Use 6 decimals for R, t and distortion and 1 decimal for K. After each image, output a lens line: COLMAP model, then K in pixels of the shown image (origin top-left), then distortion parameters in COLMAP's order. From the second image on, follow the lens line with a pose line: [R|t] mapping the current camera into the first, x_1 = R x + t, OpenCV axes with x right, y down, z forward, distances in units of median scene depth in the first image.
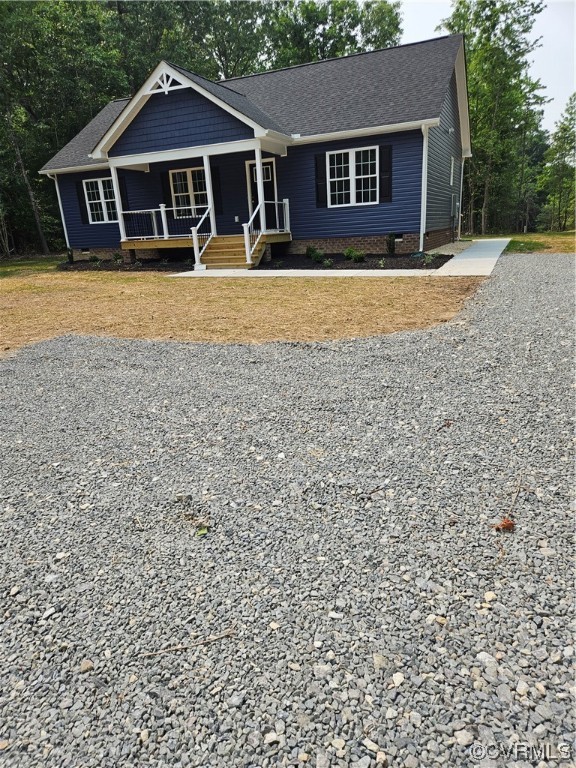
lens RADIAL K [[505.2, 0, 284.9], [0, 505.2, 390.2], [0, 0, 1]] dist [0.039929, -0.008029]
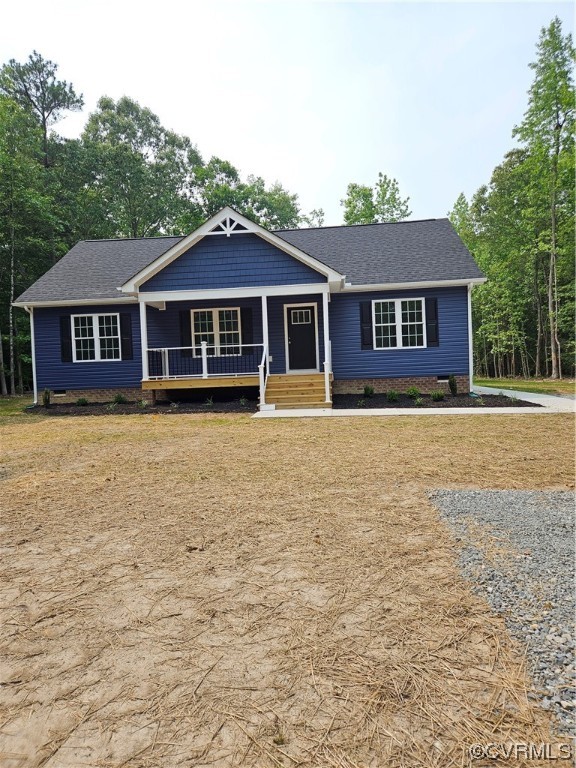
lens RADIAL K [[505.2, 0, 288.5], [0, 505.2, 384.1], [0, 0, 1]] dist [0.039929, -0.008029]
pose [[0.943492, 0.007979, 0.331300, -0.425181], [0.089608, 0.956328, -0.278220, -0.029907], [-0.319052, 0.292186, 0.901573, 0.170130]]
